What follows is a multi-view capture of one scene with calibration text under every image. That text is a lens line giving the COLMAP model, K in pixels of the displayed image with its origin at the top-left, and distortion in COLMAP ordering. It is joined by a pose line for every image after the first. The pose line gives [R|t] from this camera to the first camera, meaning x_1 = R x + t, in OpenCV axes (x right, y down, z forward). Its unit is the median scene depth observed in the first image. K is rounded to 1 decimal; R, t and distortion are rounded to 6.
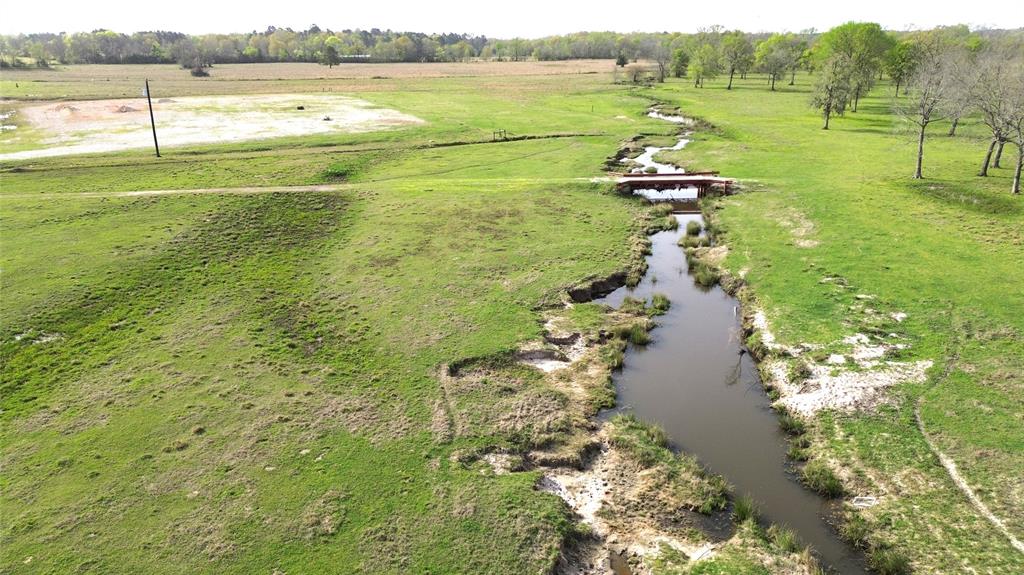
lens RADIAL K [[719.7, 0, 512.0], [0, 719.7, 287.5], [0, 0, 1]] dist [0.045627, -0.031186]
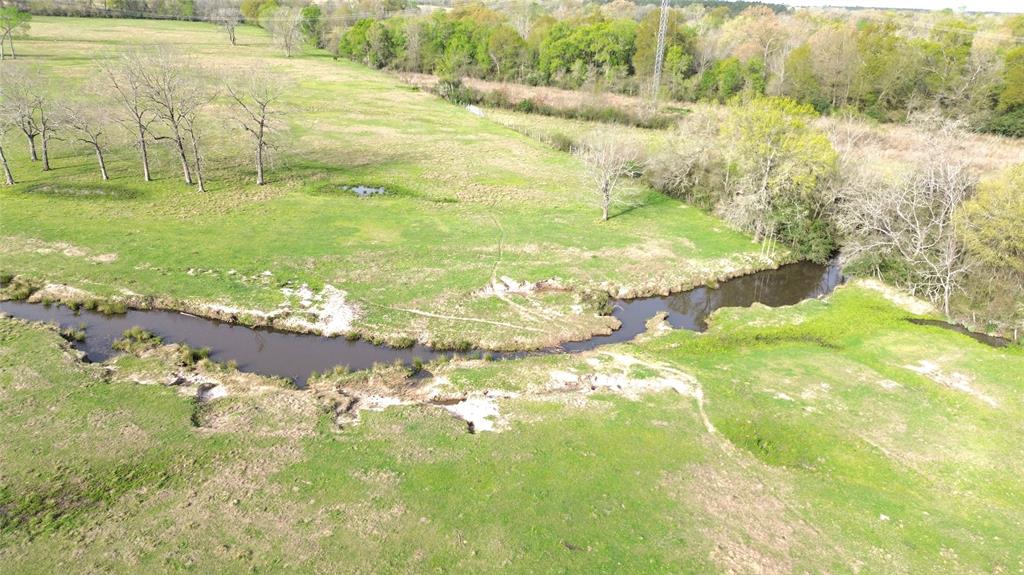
lens RADIAL K [[718.6, 0, 512.0], [0, 718.6, 287.5], [0, 0, 1]] dist [0.087172, -0.095313]
pose [[0.103721, -0.353127, 0.929808, -1.040681], [0.280558, 0.907275, 0.313273, -0.322365], [-0.954217, 0.228372, 0.193176, 0.204411]]
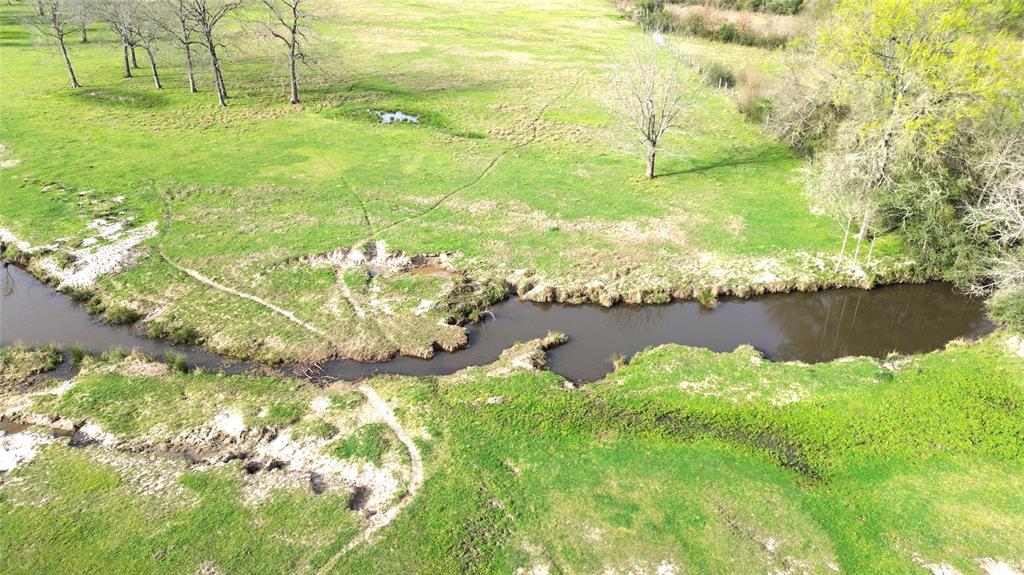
lens RADIAL K [[718.6, 0, 512.0], [0, 718.6, 287.5], [0, 0, 1]] dist [0.087172, -0.095313]
pose [[0.498455, -0.364329, 0.786642, -0.214662], [0.264617, 0.928040, 0.262143, 0.033321], [-0.825542, 0.077493, 0.558995, -0.309632]]
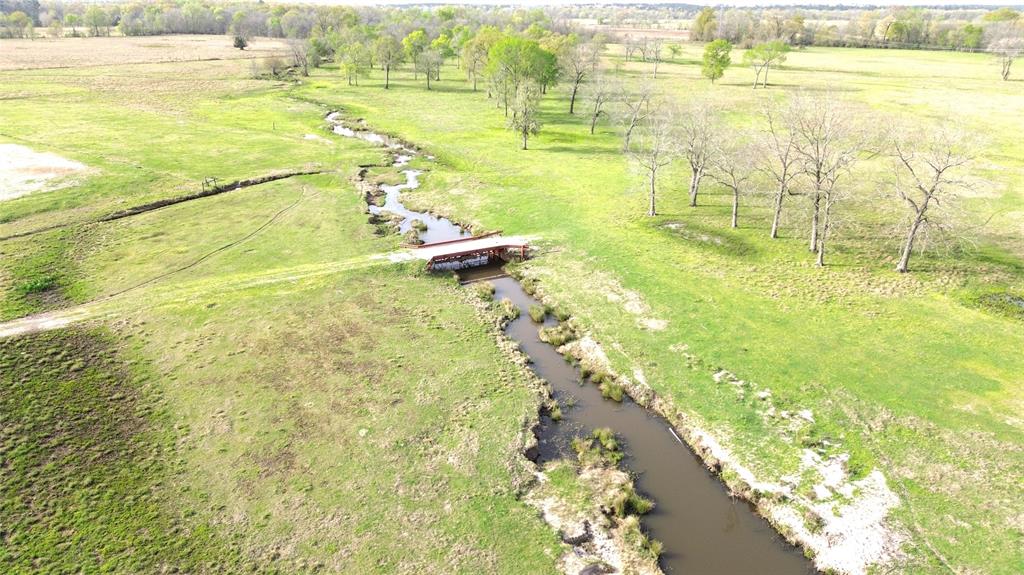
lens RADIAL K [[718.6, 0, 512.0], [0, 718.6, 287.5], [0, 0, 1]] dist [0.087172, -0.095313]
pose [[0.866710, -0.159825, 0.472514, -0.425050], [0.140046, 0.987145, 0.077016, -0.351438], [-0.478750, -0.000577, 0.877951, 0.250860]]
